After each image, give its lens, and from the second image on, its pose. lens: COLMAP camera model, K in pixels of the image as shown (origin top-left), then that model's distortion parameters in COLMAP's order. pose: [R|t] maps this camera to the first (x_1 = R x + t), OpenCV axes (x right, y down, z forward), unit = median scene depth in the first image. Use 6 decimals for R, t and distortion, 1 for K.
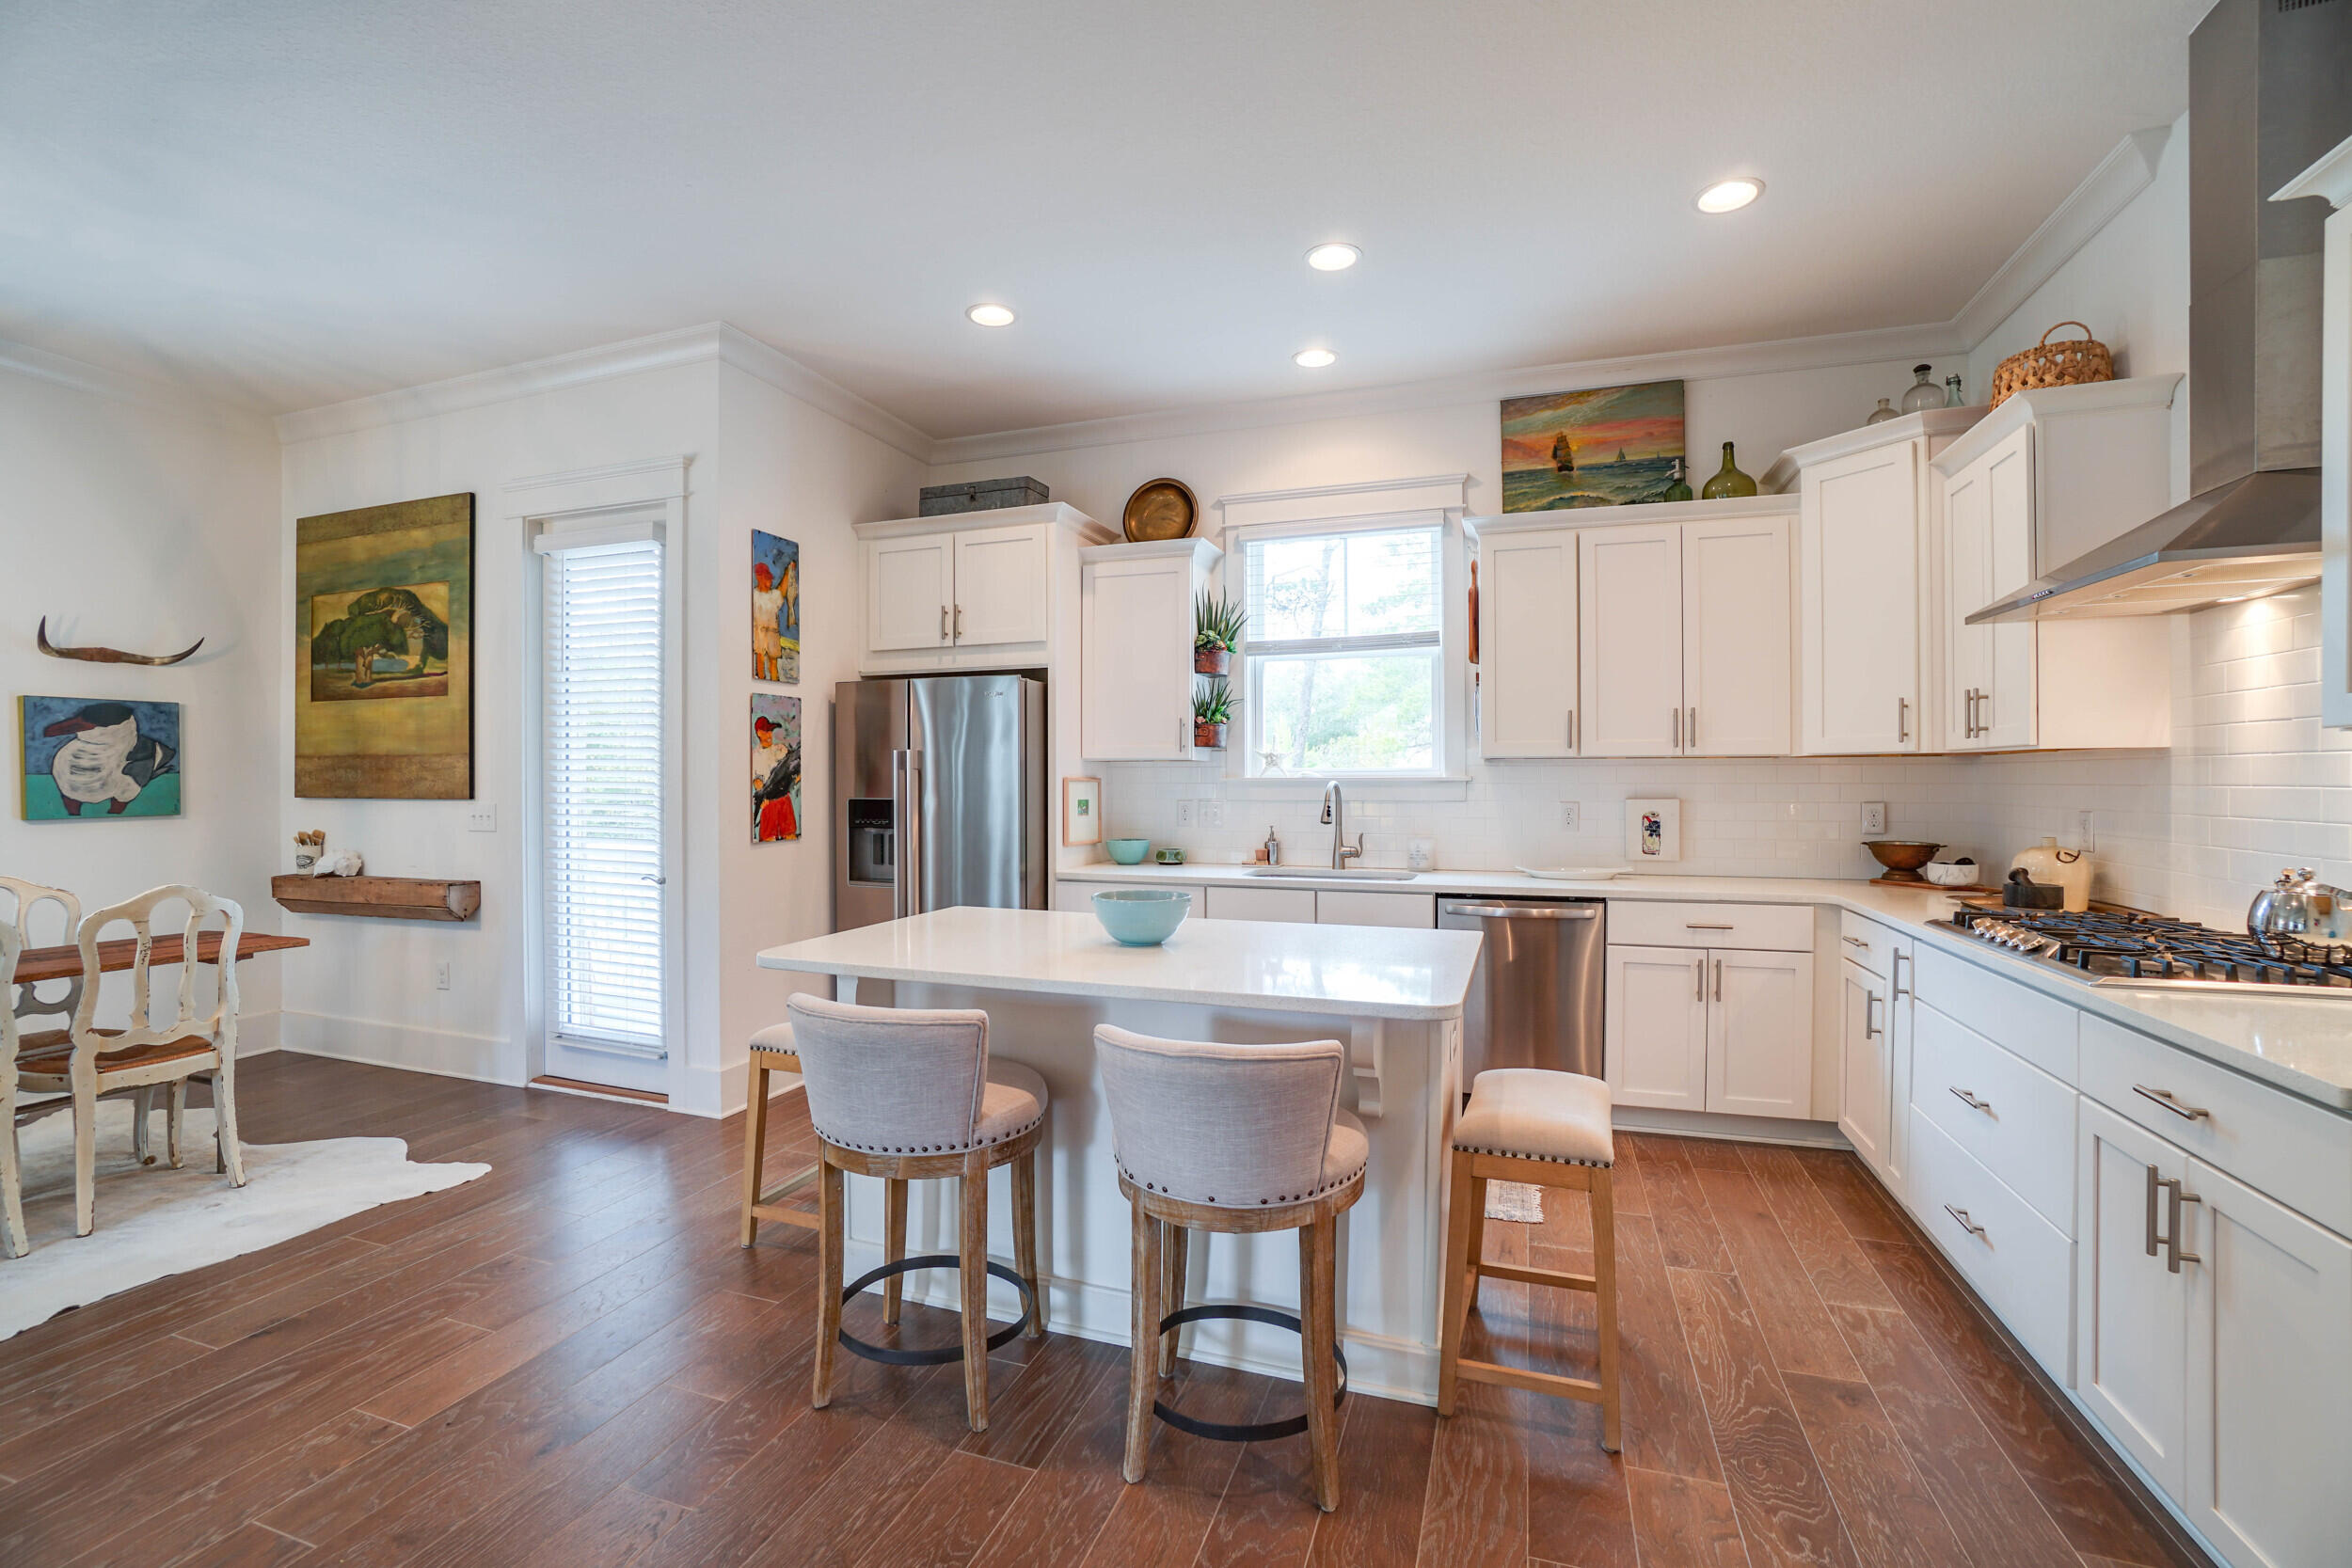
lens RADIAL K [[1017.7, 0, 1176.0], [0, 1017.7, 784.0], [0, 0, 1]] dist [-0.061862, 0.021482]
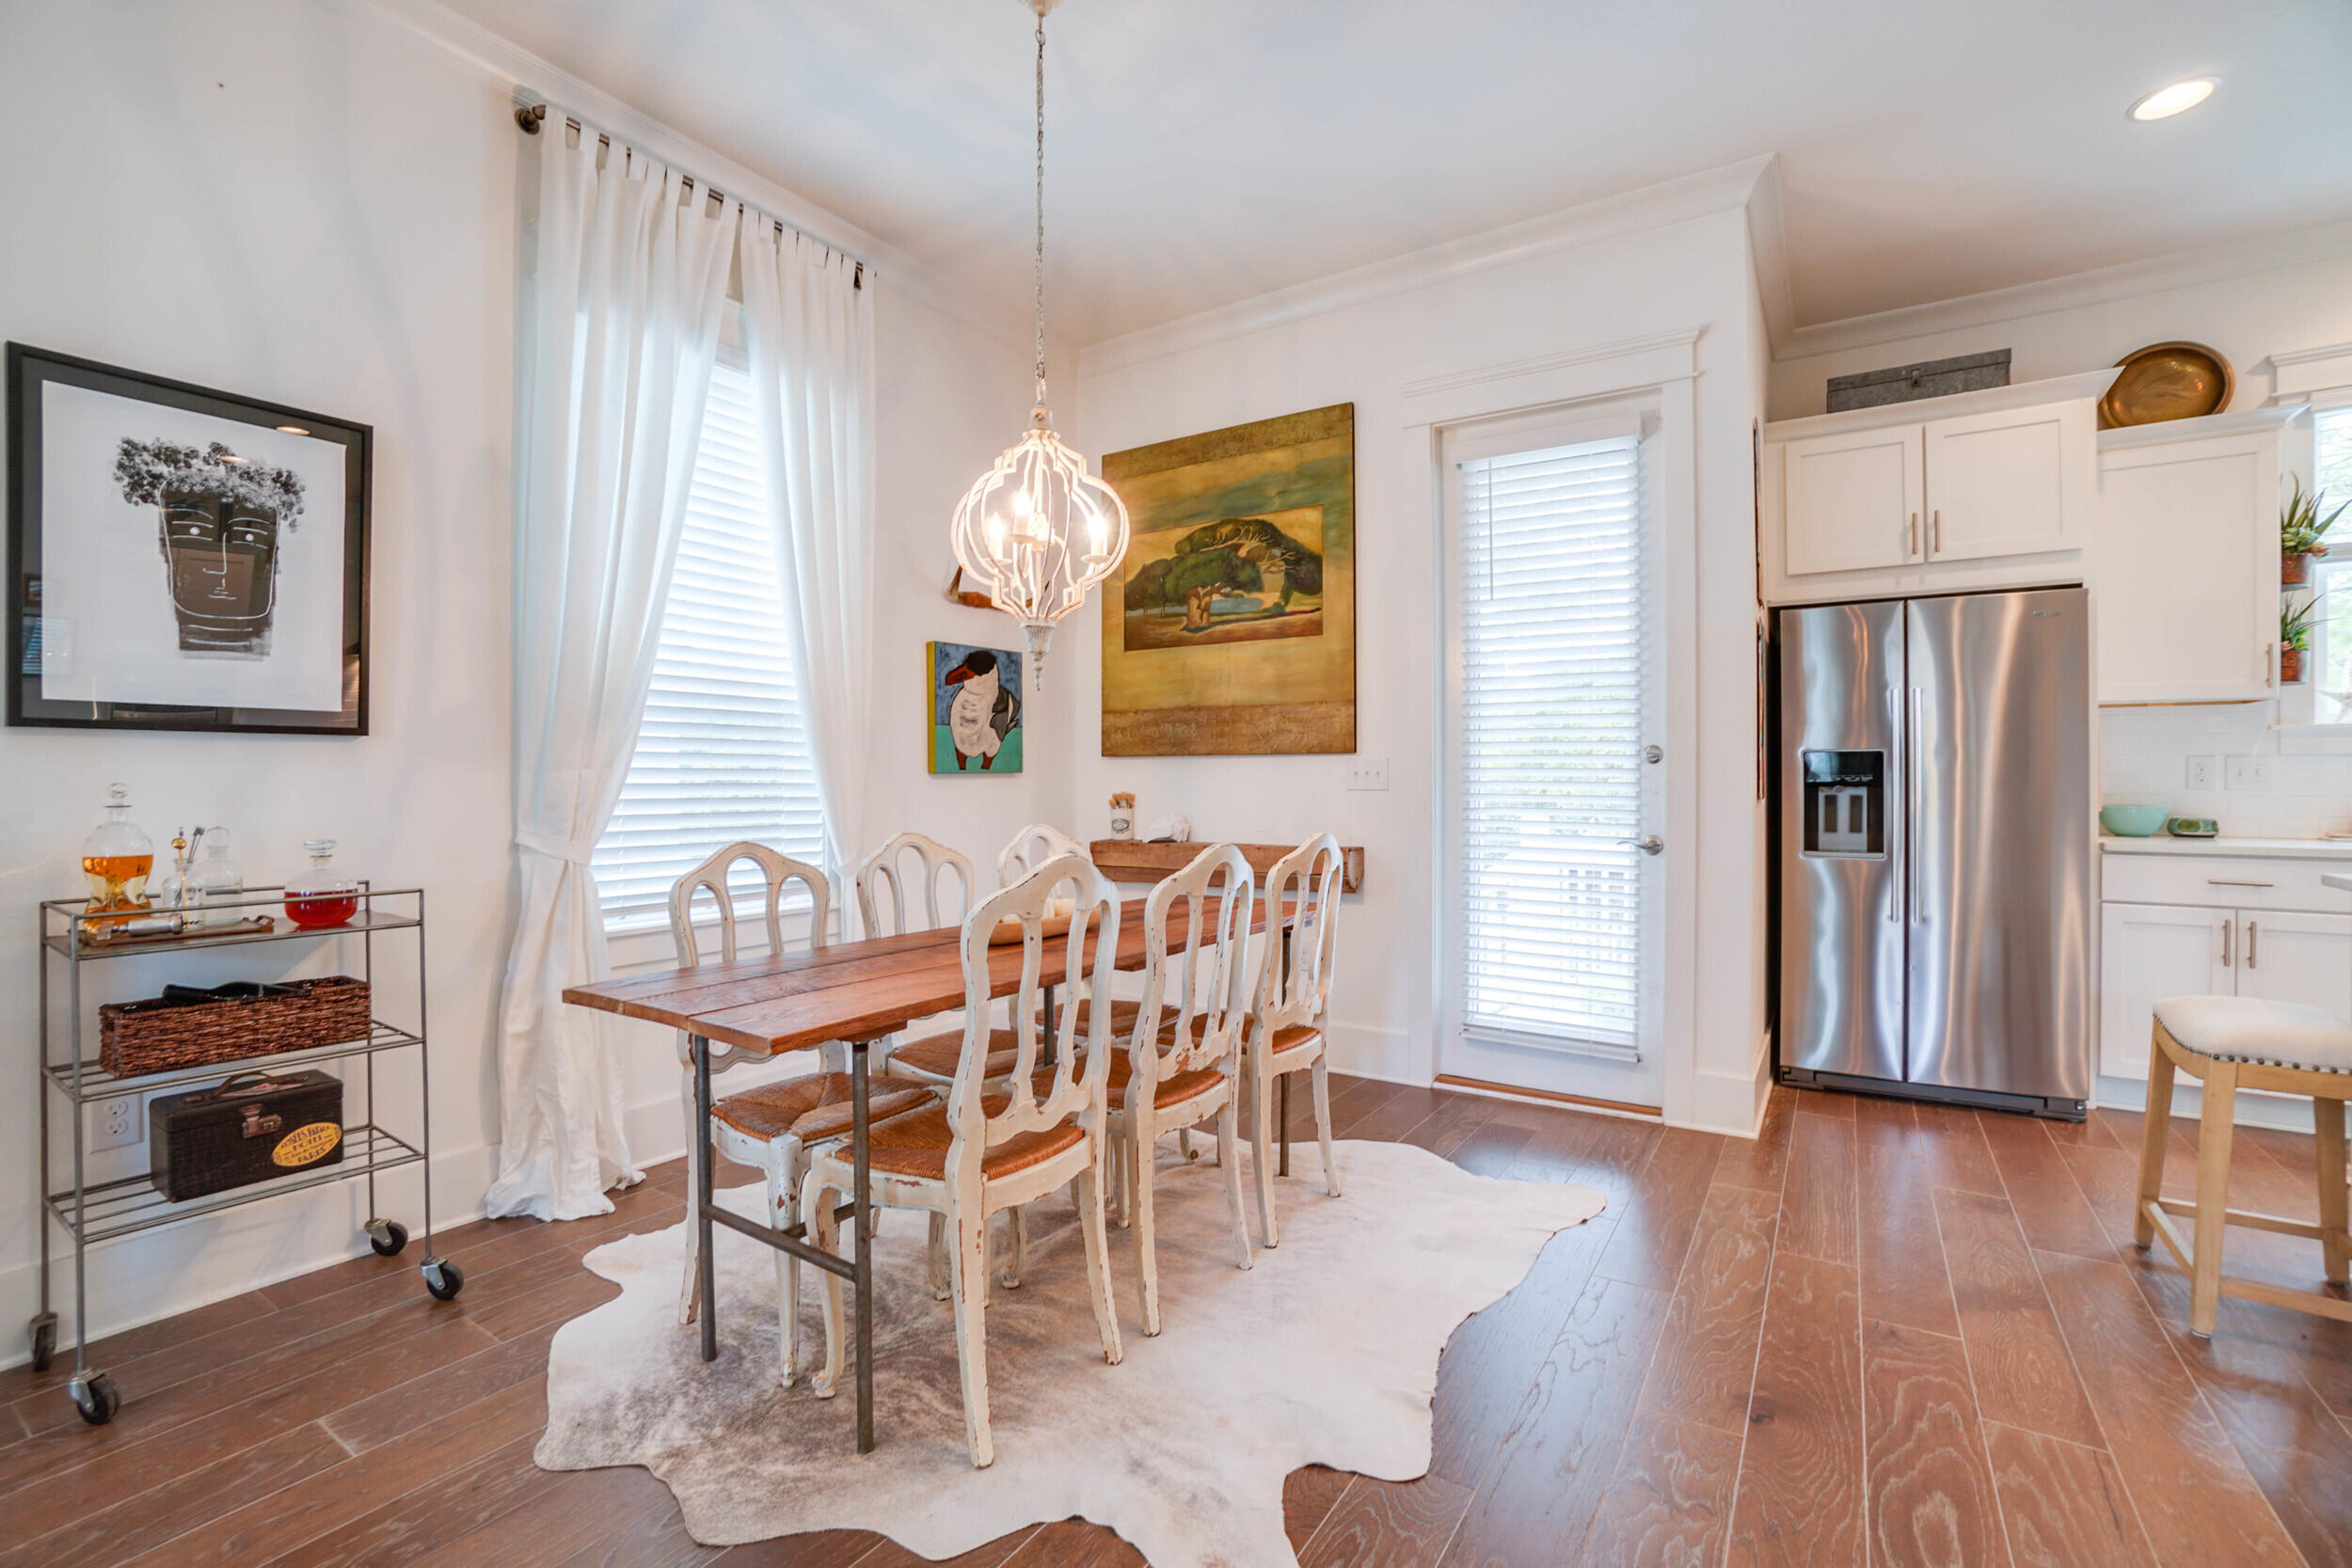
lens RADIAL K [[1041.7, 0, 1176.0], [0, 1041.7, 784.0], [0, 0, 1]] dist [-0.064132, 0.024110]
pose [[0.969629, -0.000311, -0.244582, -0.623141], [0.000163, 1.000000, -0.000623, 0.042015], [0.244582, 0.000564, 0.969628, 0.075237]]
